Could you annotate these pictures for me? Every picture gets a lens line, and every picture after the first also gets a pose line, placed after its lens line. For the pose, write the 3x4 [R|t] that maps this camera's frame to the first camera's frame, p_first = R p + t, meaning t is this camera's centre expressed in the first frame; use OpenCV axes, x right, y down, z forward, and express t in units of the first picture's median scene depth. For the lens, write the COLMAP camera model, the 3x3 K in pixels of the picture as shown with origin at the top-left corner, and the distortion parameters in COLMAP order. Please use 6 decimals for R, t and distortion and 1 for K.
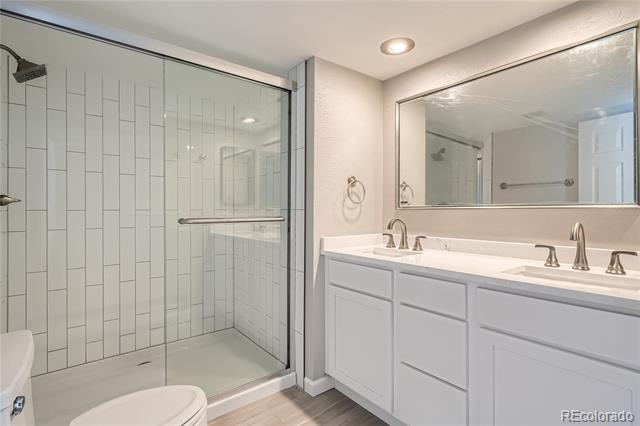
lens RADIAL K [[311.0, 0, 320.5], [0, 311.0, 216.1], [0, 0, 1]] dist [-0.001950, 0.000174]
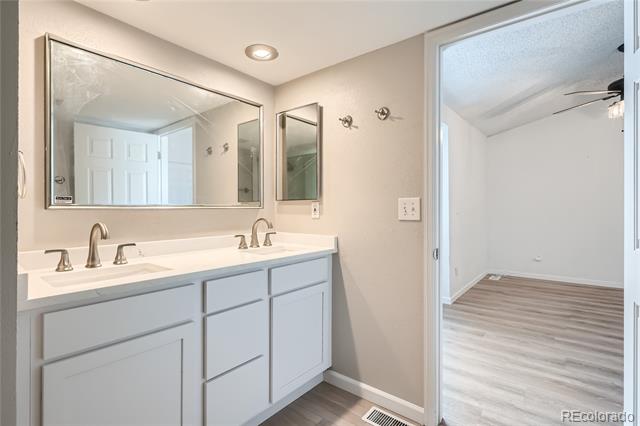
lens RADIAL K [[313.7, 0, 320.4], [0, 313.7, 211.6], [0, 0, 1]] dist [0.003080, 0.000482]
pose [[-0.225843, -0.001355, 0.974163, -0.597255], [0.022490, 0.999725, 0.006605, -0.007150], [-0.973904, 0.023400, -0.225751, 0.826062]]
